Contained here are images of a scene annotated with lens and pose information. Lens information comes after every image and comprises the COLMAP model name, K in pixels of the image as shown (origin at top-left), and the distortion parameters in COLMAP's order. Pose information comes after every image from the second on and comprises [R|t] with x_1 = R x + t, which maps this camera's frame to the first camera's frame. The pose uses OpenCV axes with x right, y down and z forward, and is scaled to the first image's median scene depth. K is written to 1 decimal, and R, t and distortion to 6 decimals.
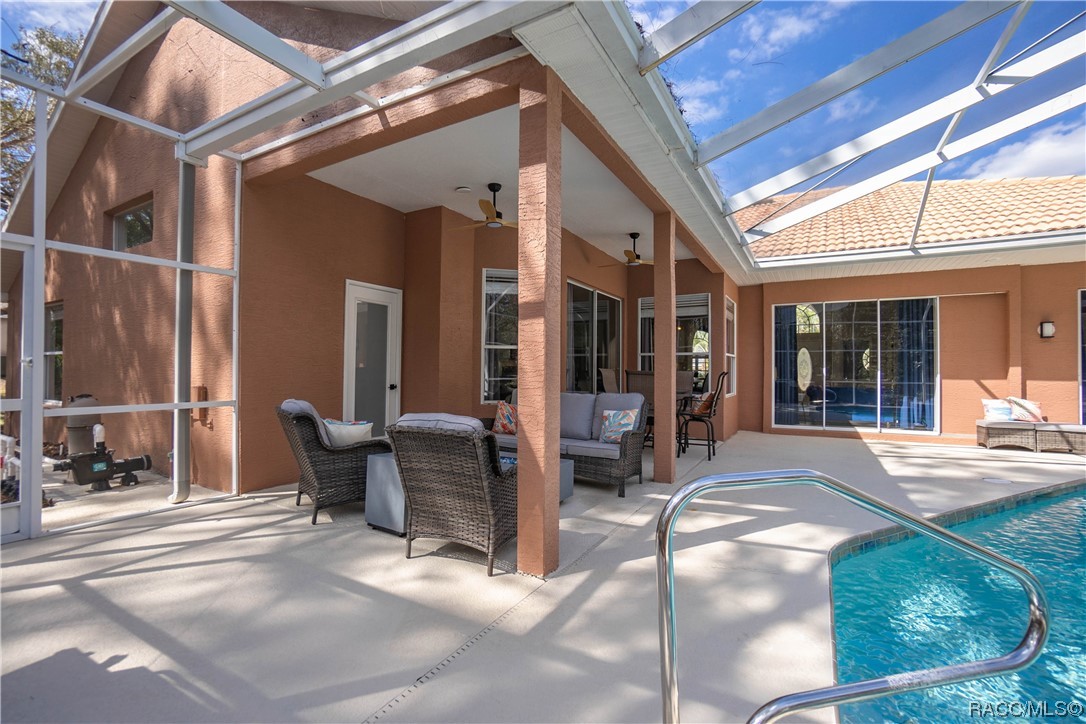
lens RADIAL K [[491.0, 0, 538.7], [0, 491.0, 364.0], [0, 0, 1]] dist [-0.048287, 0.010043]
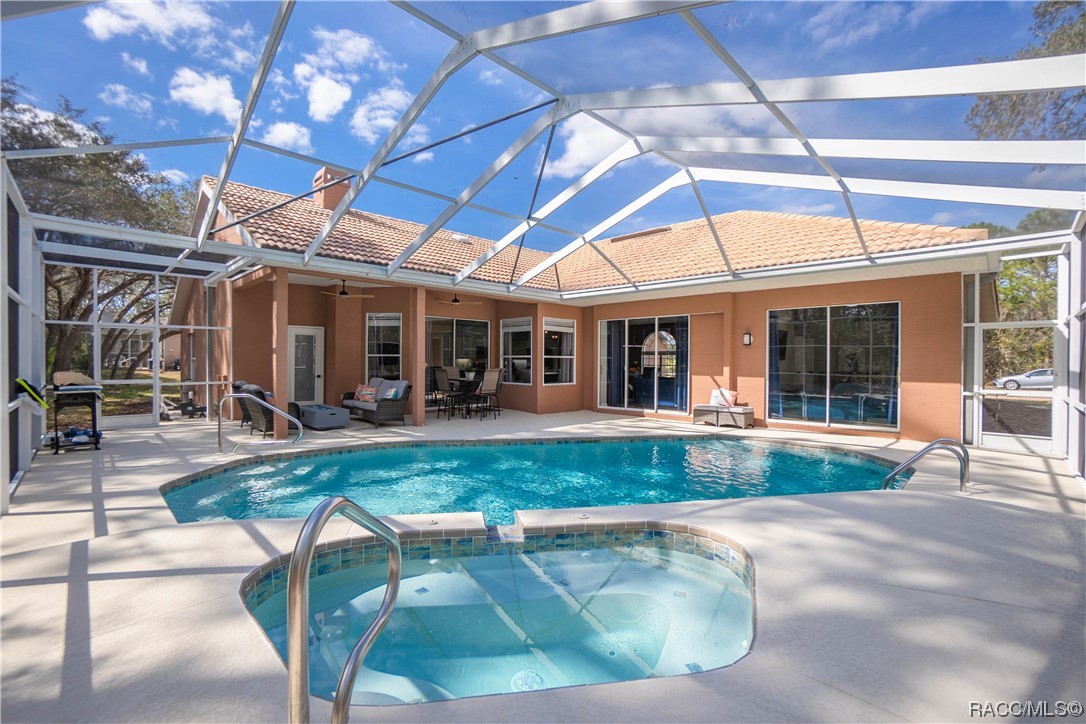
lens RADIAL K [[491.0, 0, 541.1], [0, 491.0, 368.4], [0, 0, 1]] dist [-0.048287, 0.010043]
pose [[0.964067, 0.005691, -0.265600, 0.958898], [0.001999, 0.999587, 0.028675, -0.034018], [0.265653, -0.028176, 0.963657, -0.576263]]
